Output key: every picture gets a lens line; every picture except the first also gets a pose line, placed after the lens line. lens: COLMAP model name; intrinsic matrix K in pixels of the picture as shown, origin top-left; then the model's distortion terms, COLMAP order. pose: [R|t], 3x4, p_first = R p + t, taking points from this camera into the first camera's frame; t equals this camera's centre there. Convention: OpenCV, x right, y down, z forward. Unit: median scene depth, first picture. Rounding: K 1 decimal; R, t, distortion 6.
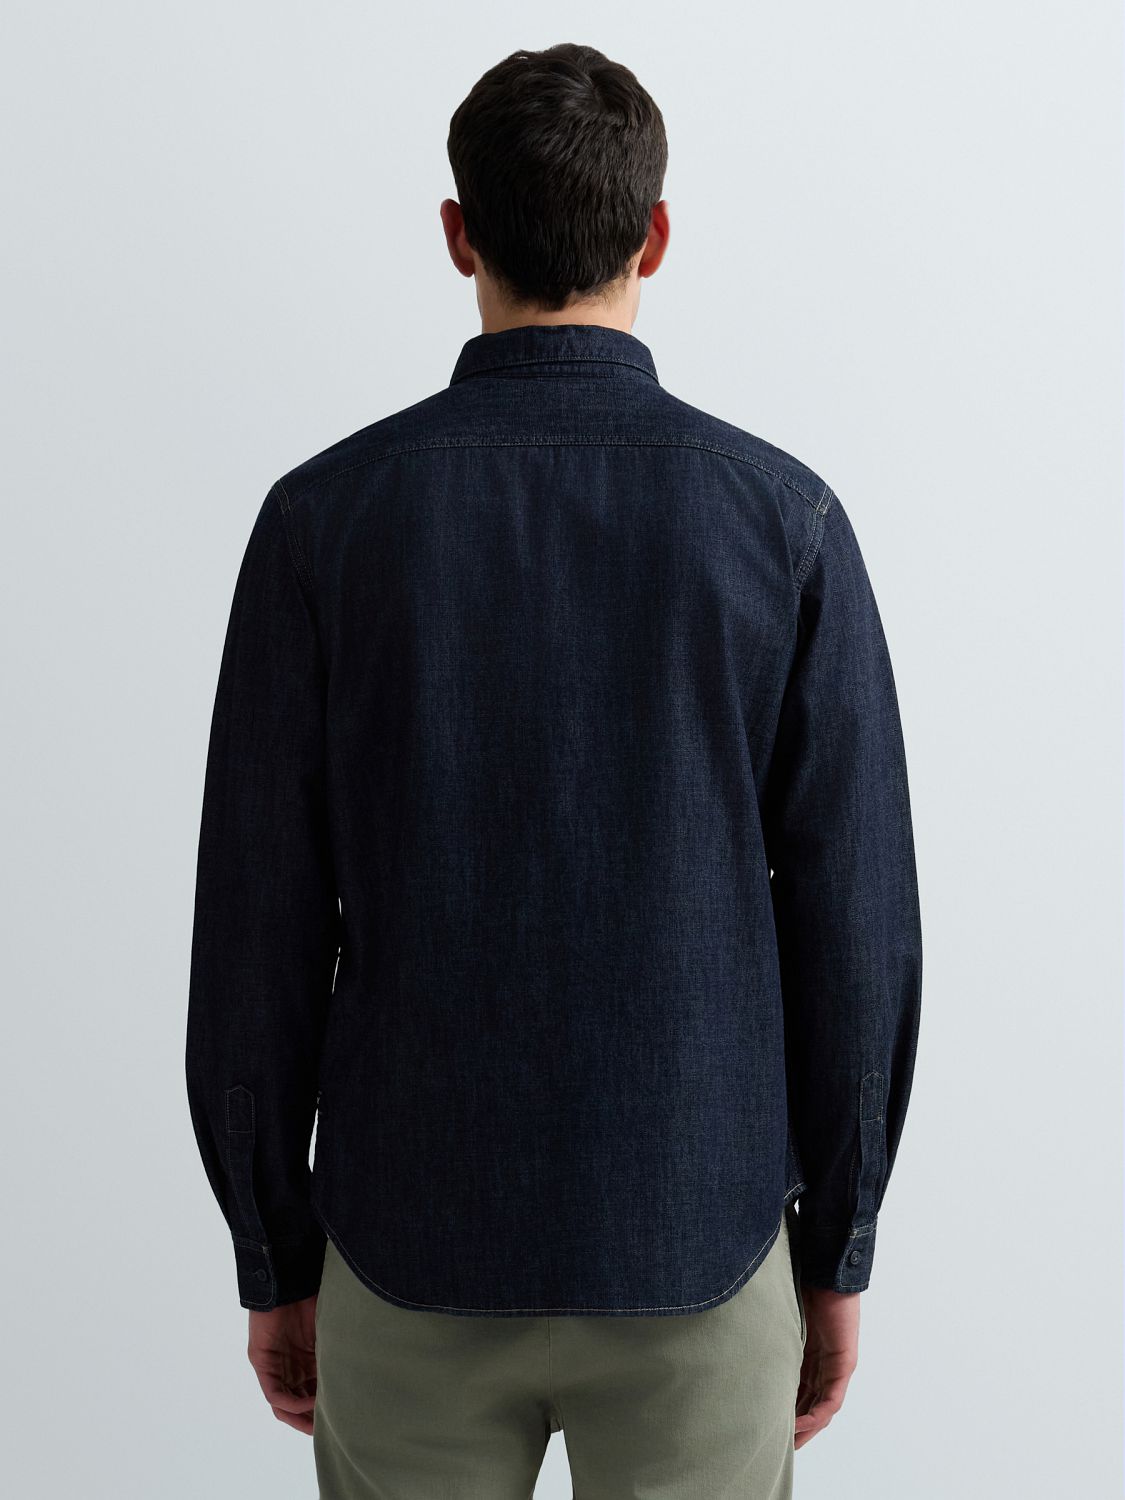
lens RADIAL K [[2937.0, 0, 562.5], [0, 2937.0, 750.0], [0, 0, 1]] dist [-0.658308, 0.006184]
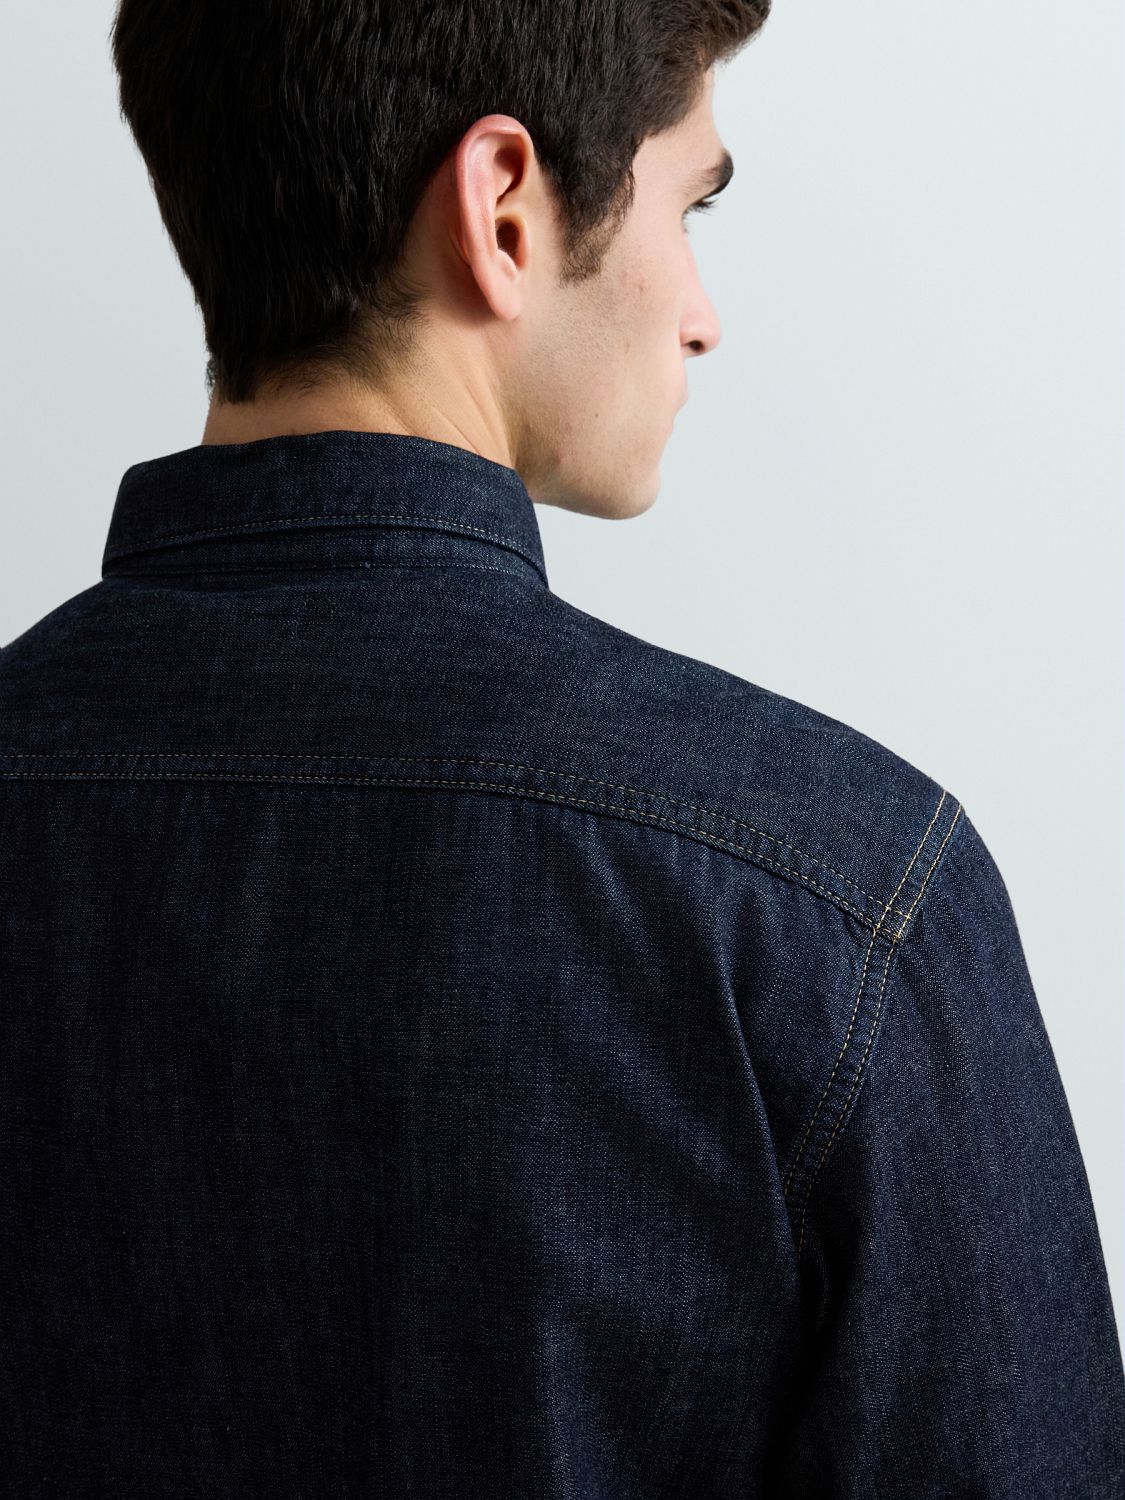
lens RADIAL K [[1255.5, 0, 562.5], [0, 1255.5, 750.0], [0, 0, 1]] dist [0.005308, 0.003372]
pose [[0.931058, 0.017728, -0.364440, 0.109097], [0.059182, 0.978255, 0.198783, -0.139478], [0.360040, -0.206646, 0.909763, 0.862678]]
